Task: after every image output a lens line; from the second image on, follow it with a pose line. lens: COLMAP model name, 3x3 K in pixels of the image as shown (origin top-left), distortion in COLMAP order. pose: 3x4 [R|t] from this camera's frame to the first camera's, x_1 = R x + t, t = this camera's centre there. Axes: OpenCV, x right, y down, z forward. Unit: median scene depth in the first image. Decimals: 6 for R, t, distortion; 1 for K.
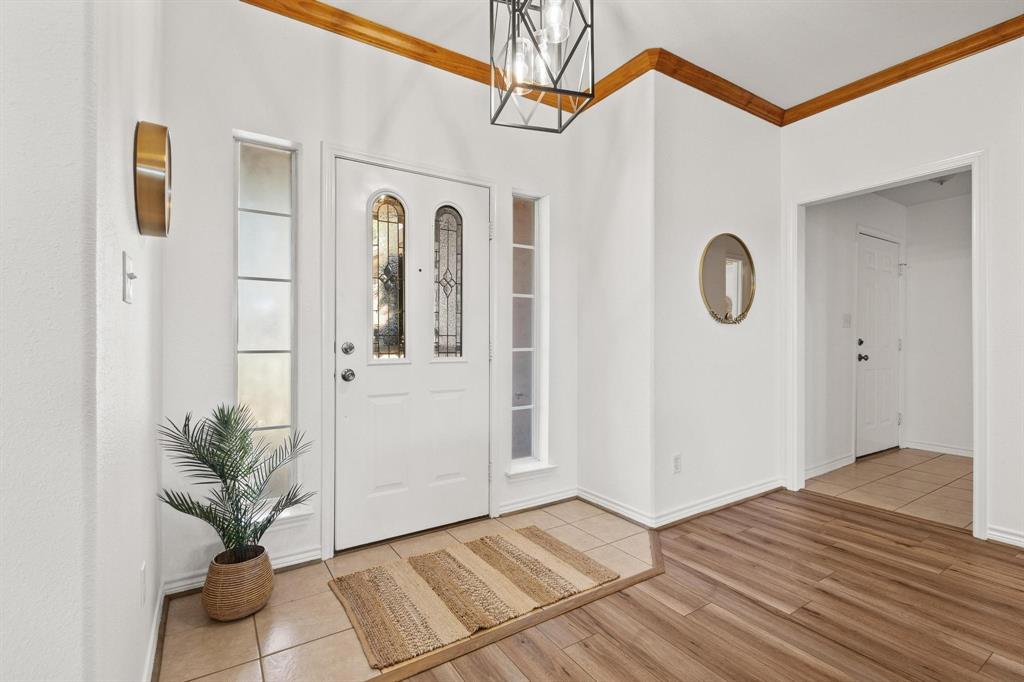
lens RADIAL K [[465.8, 0, 513.9], [0, 465.8, 337.4], [0, 0, 1]] dist [0.002848, 0.000450]
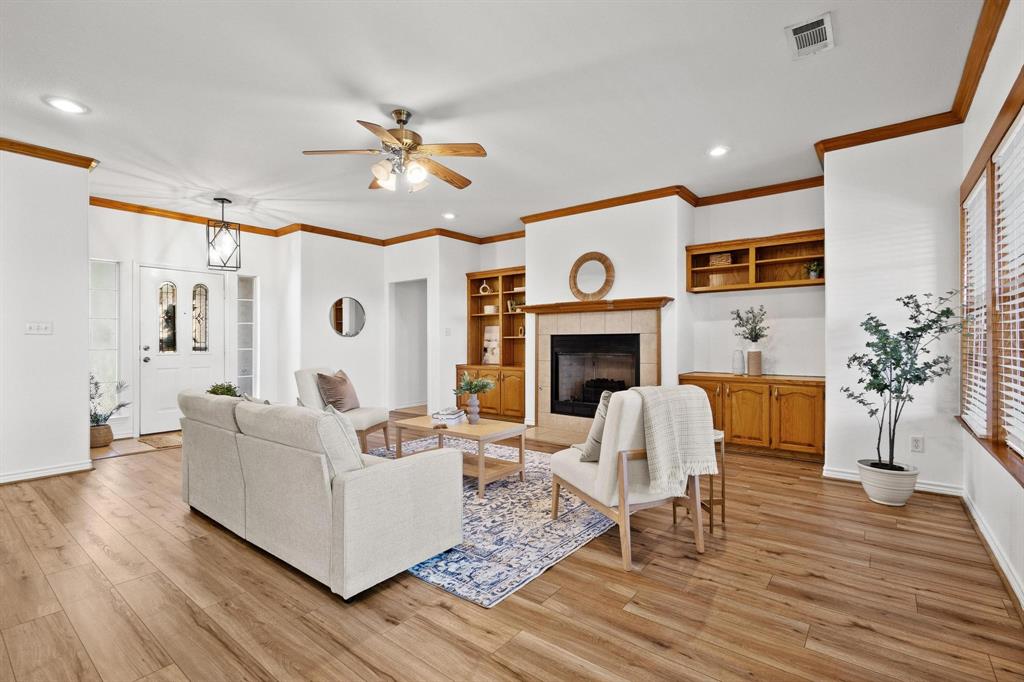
lens RADIAL K [[467.8, 0, 512.0], [0, 467.8, 341.0], [0, 0, 1]] dist [0.001960, 0.000178]
pose [[0.943197, -0.000967, 0.332231, 0.525332], [0.000342, 0.999998, 0.001941, -0.014486], [-0.332233, -0.001717, 0.943196, -1.617936]]
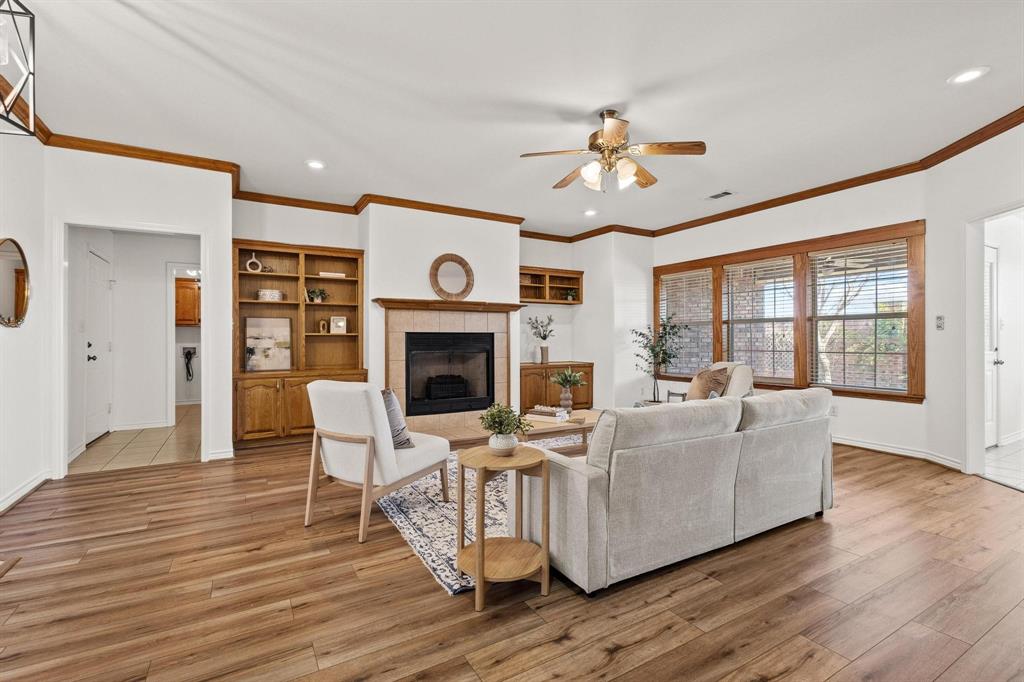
lens RADIAL K [[465.8, 0, 513.9], [0, 465.8, 337.4], [0, 0, 1]] dist [0.002848, 0.000450]
pose [[0.032912, 0.006839, 0.999435, -0.590909], [-0.001202, 0.999976, -0.006803, -0.002603], [-0.999458, -0.000978, 0.032920, -0.147117]]
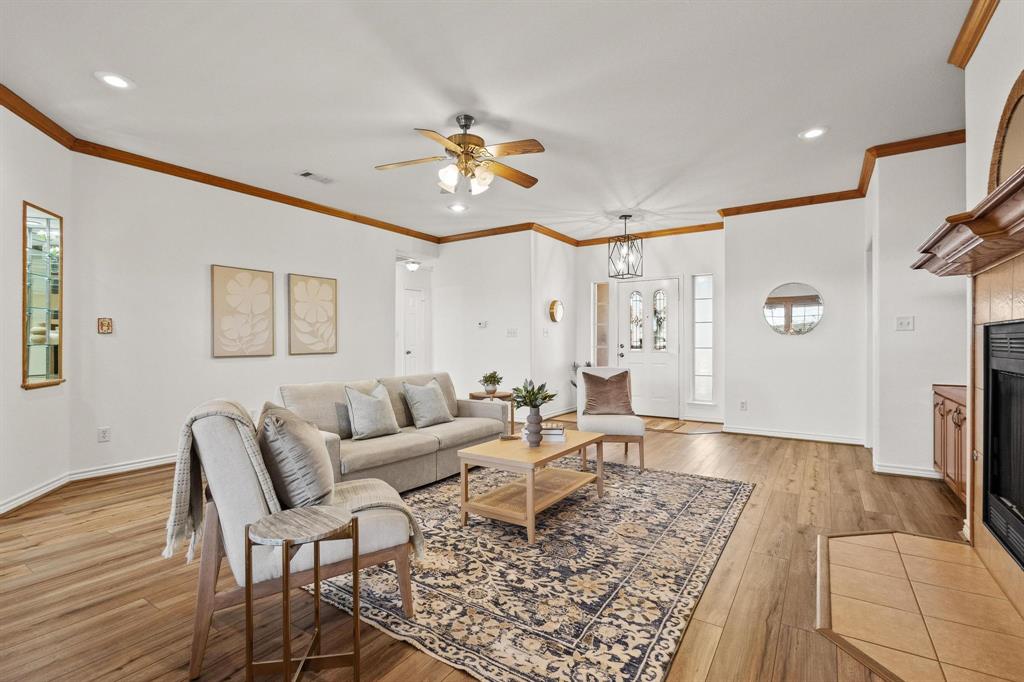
lens RADIAL K [[467.8, 0, 512.0], [0, 467.8, 341.0], [0, 0, 1]] dist [0.001960, 0.000178]
pose [[0.410429, -0.001353, -0.911891, 1.851300], [0.004373, 0.999990, 0.000484, -0.012141], [0.911882, -0.004186, 0.410431, -0.765347]]
